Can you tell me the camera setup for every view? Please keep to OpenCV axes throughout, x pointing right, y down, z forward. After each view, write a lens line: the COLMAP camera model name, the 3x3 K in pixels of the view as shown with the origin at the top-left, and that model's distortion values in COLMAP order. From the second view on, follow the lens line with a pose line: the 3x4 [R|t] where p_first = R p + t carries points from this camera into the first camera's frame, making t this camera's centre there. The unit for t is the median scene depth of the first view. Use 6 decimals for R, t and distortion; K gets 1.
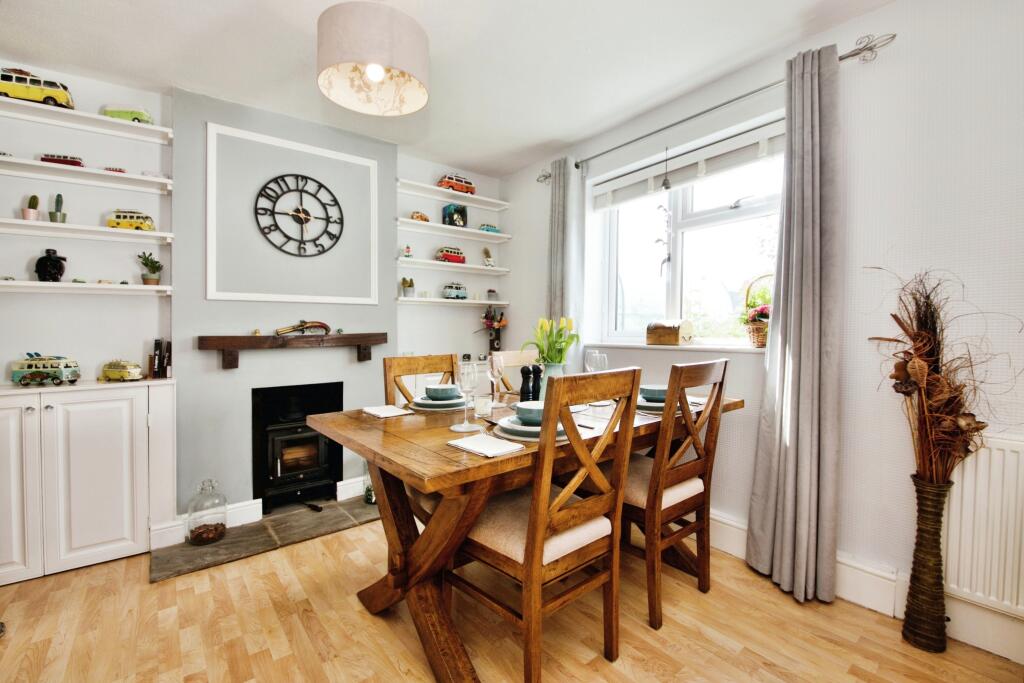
lens RADIAL K [[448.7, 0, 507.1], [0, 448.7, 339.7], [0, 0, 1]] dist [-0.000282, -0.000032]
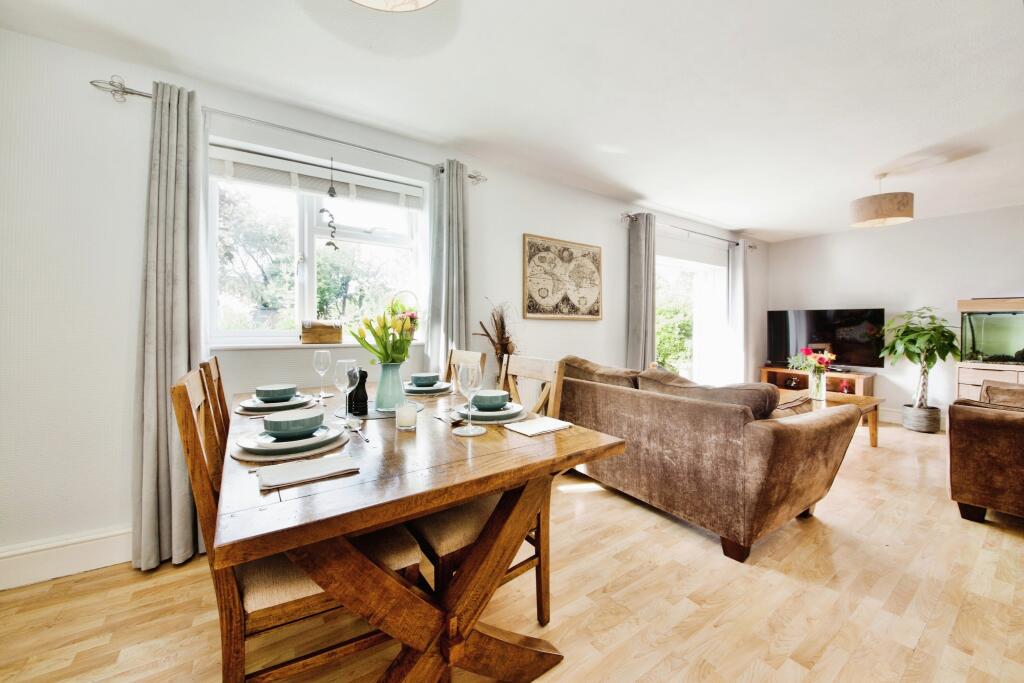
lens RADIAL K [[371.9, 0, 510.0], [0, 371.9, 331.5], [0, 0, 1]] dist [0.001273, -0.000012]
pose [[0.091008, -0.004450, 0.995840, -0.486634], [0.017432, 0.999844, 0.002875, -0.011119], [-0.995698, 0.017098, 0.091072, 0.502867]]
